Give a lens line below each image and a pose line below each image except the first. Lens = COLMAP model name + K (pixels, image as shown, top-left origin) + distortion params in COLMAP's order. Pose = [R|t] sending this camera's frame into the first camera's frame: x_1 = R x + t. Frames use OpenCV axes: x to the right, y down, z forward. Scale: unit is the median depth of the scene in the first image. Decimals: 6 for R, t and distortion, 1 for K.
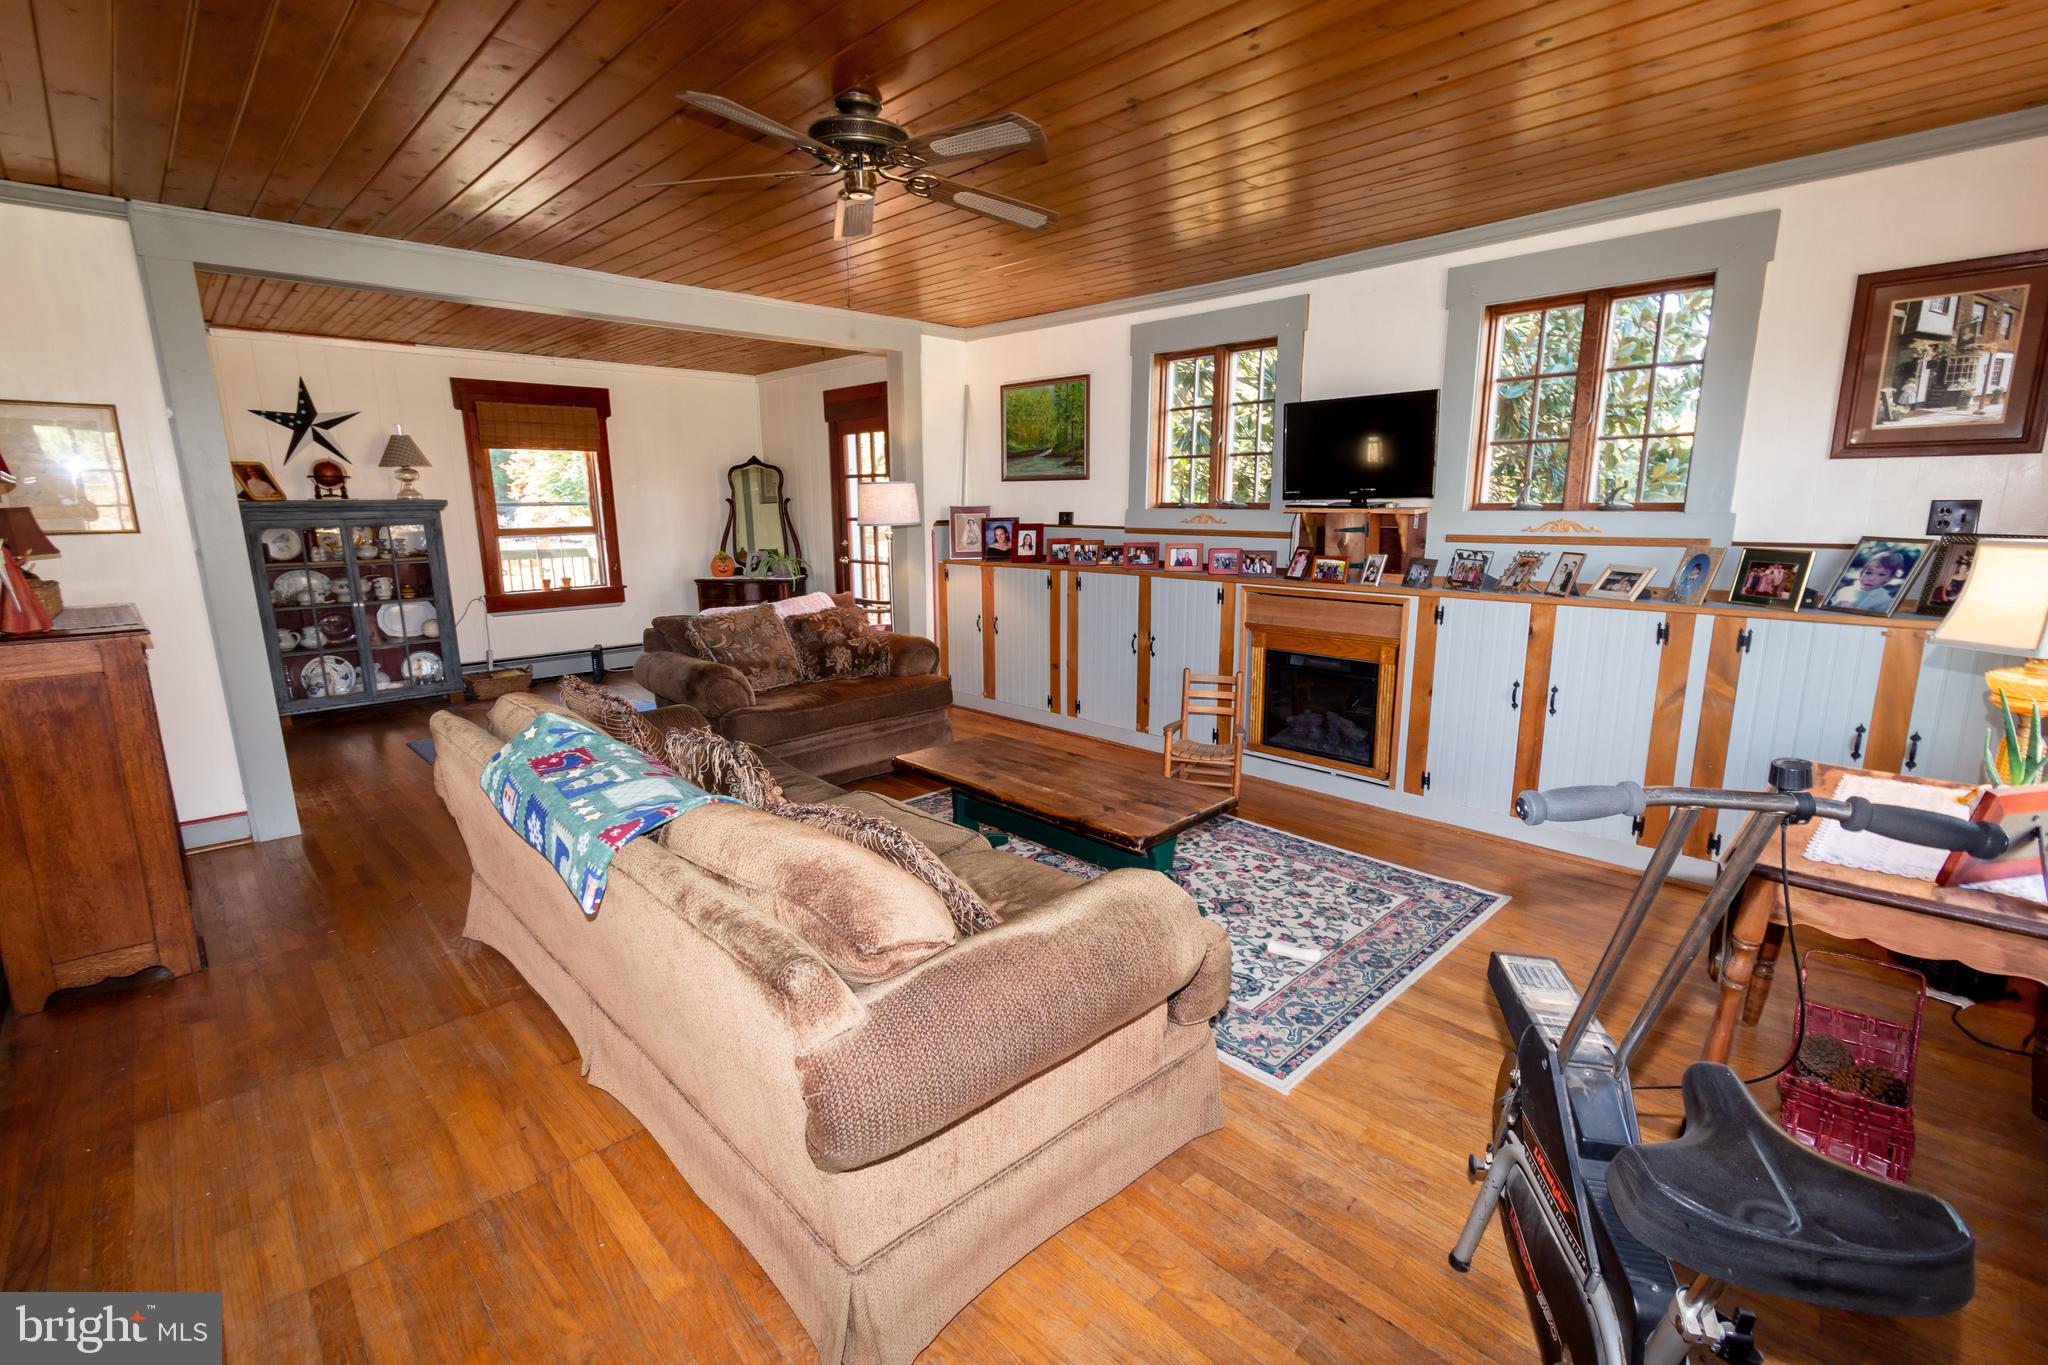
lens RADIAL K [[905.5, 0, 1027.4], [0, 905.5, 680.5], [0, 0, 1]] dist [0.001928, -0.000491]
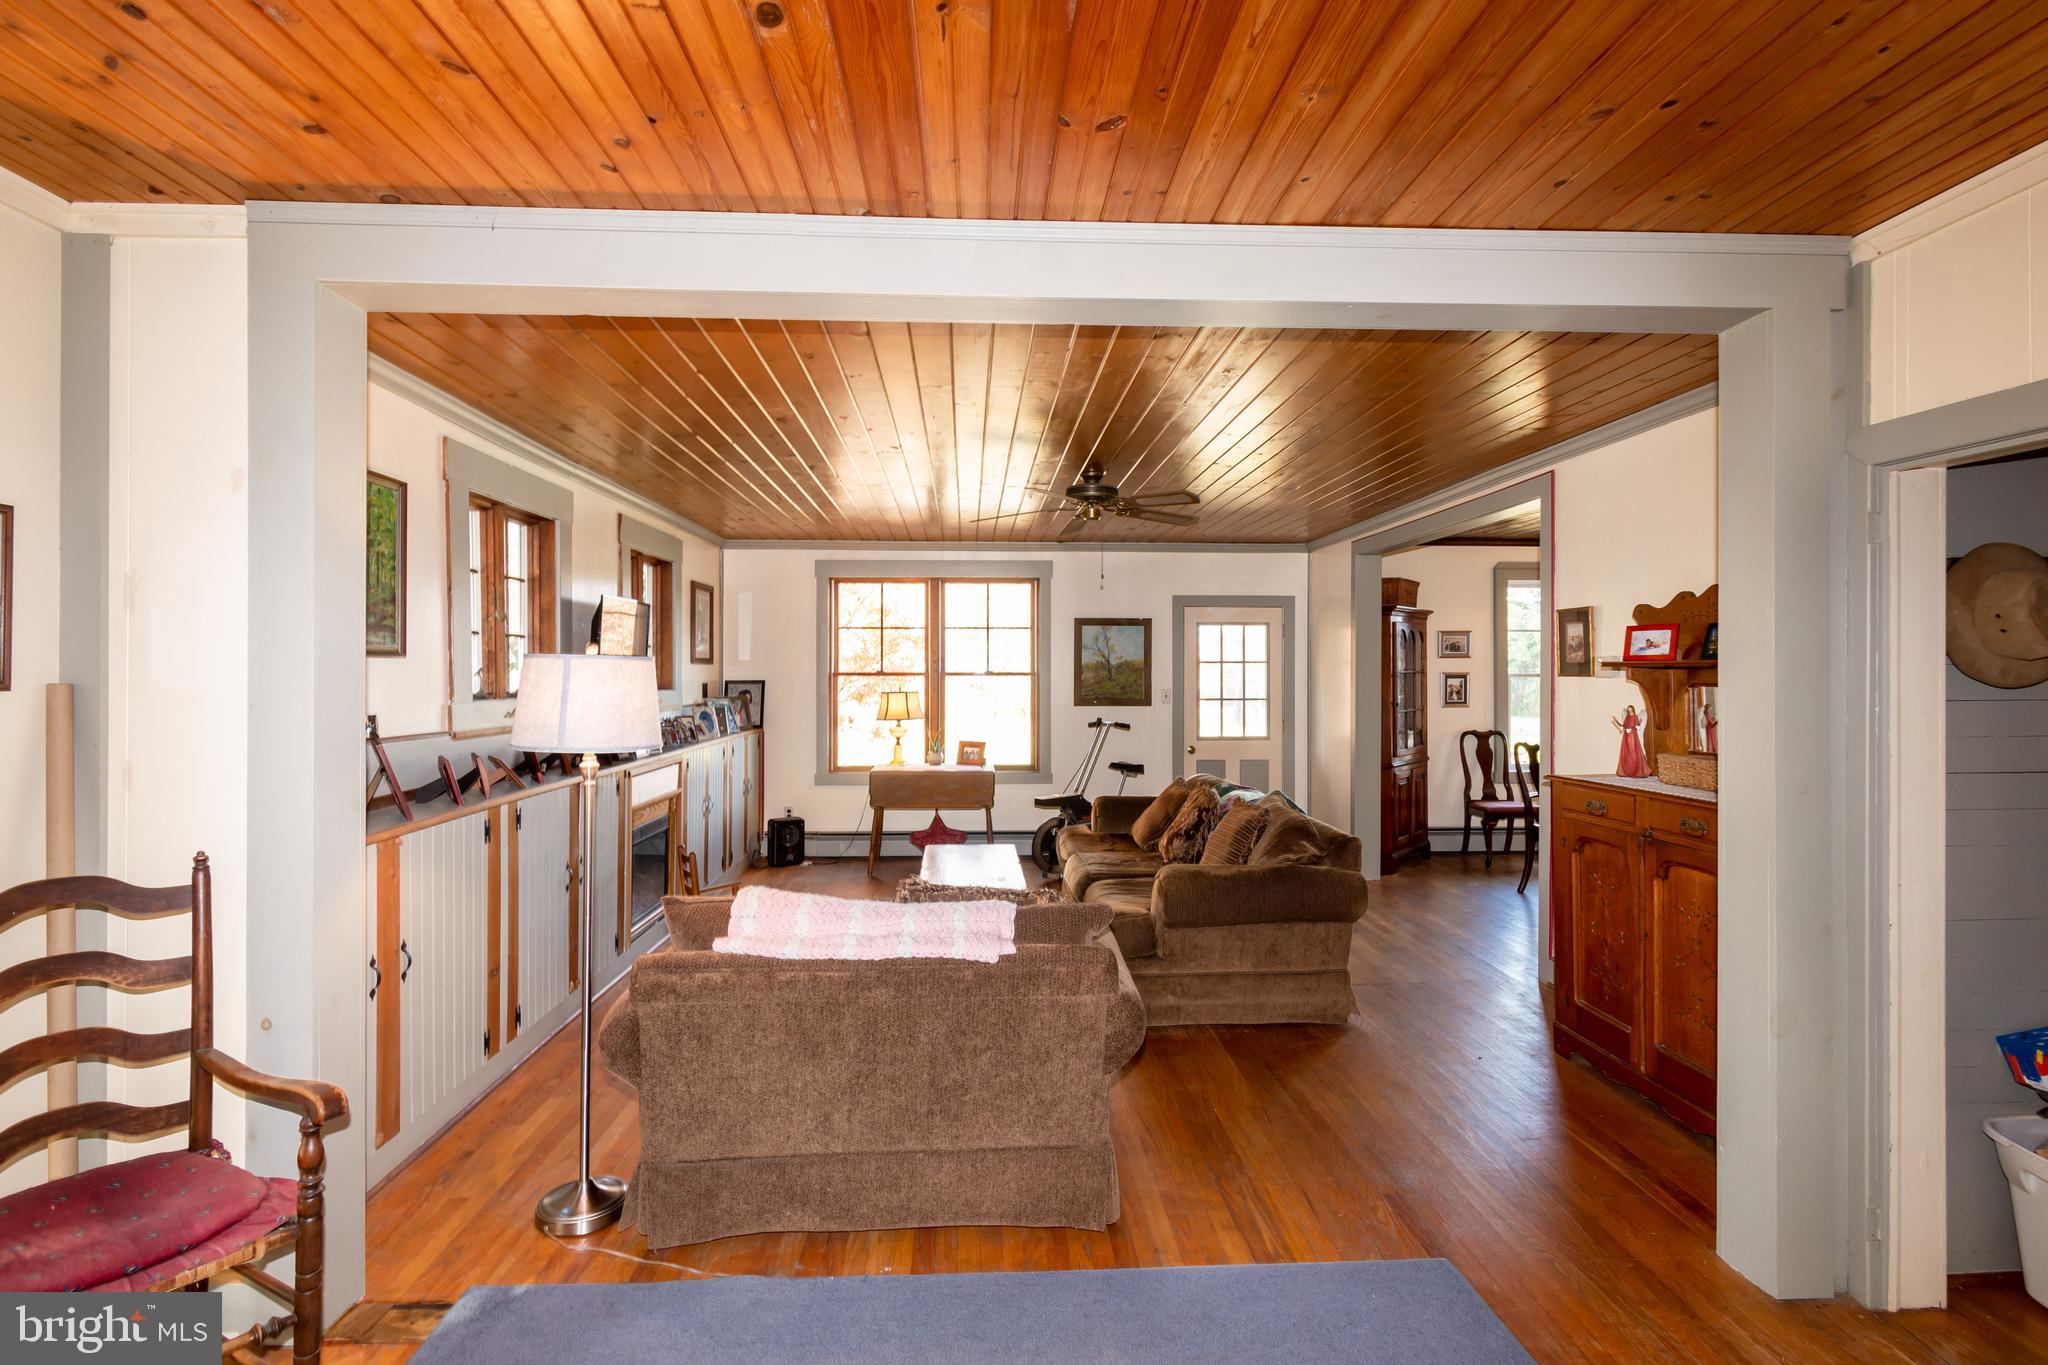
lens RADIAL K [[984.3, 0, 1024.0], [0, 984.3, 682.5], [0, 0, 1]] dist [0.000491, -0.000152]
pose [[-0.749969, -0.001638, 0.661471, -0.649606], [0.134459, 0.978742, 0.154871, -0.253189], [-0.647663, 0.205089, -0.733806, 1.222165]]
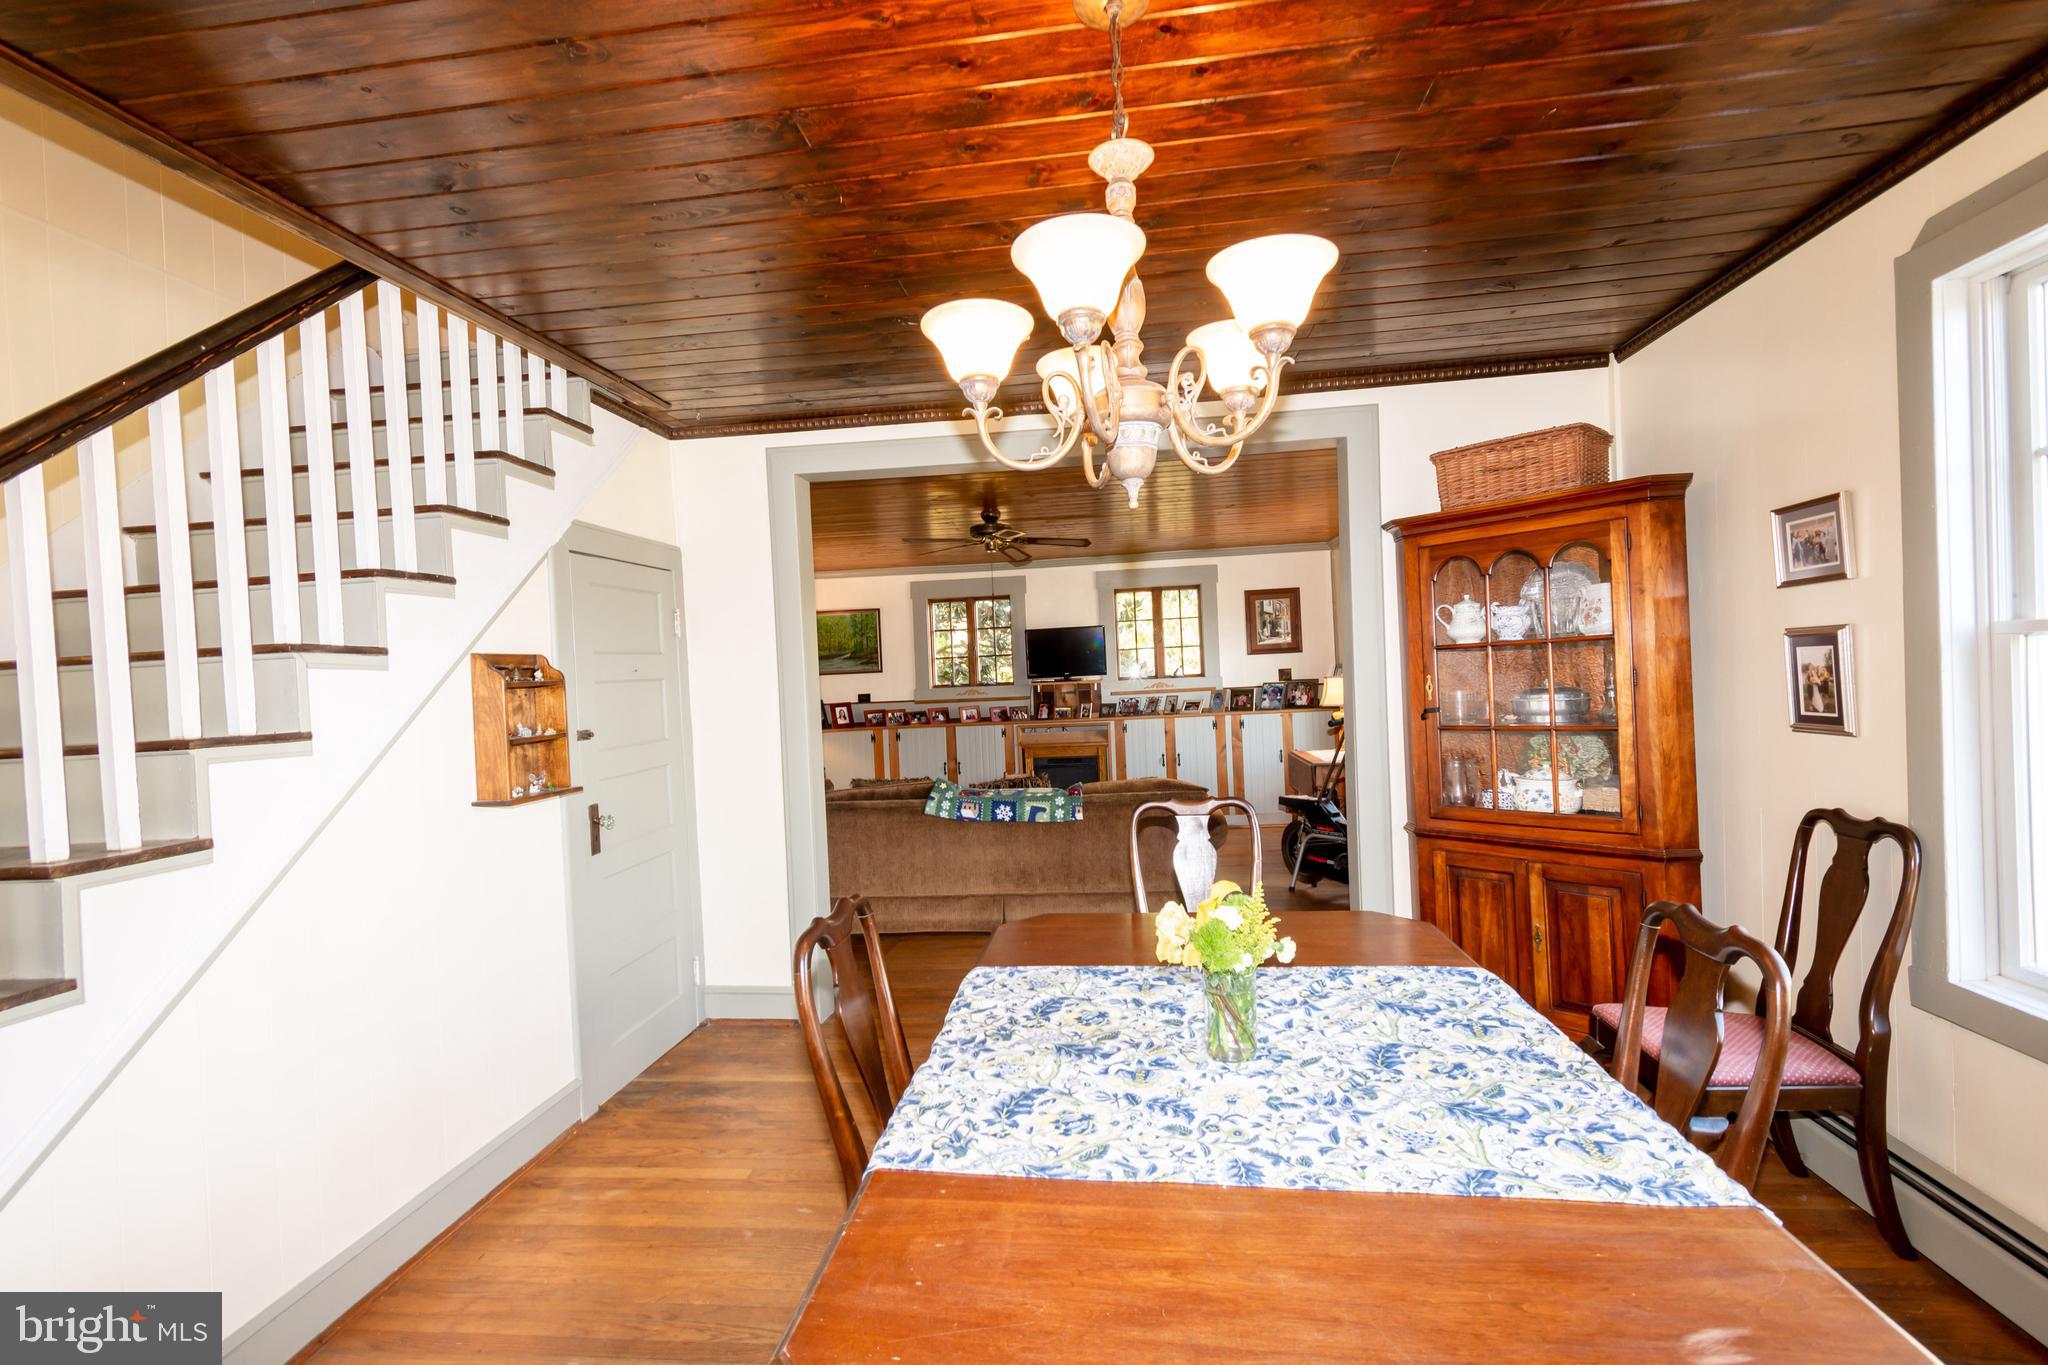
lens RADIAL K [[905.5, 0, 1027.4], [0, 905.5, 680.5], [0, 0, 1]] dist [0.001928, -0.000491]
pose [[0.775798, -0.032743, 0.630131, -0.738744], [0.163967, 0.974806, -0.151219, 0.071240], [-0.609304, 0.220636, 0.761622, -0.351687]]
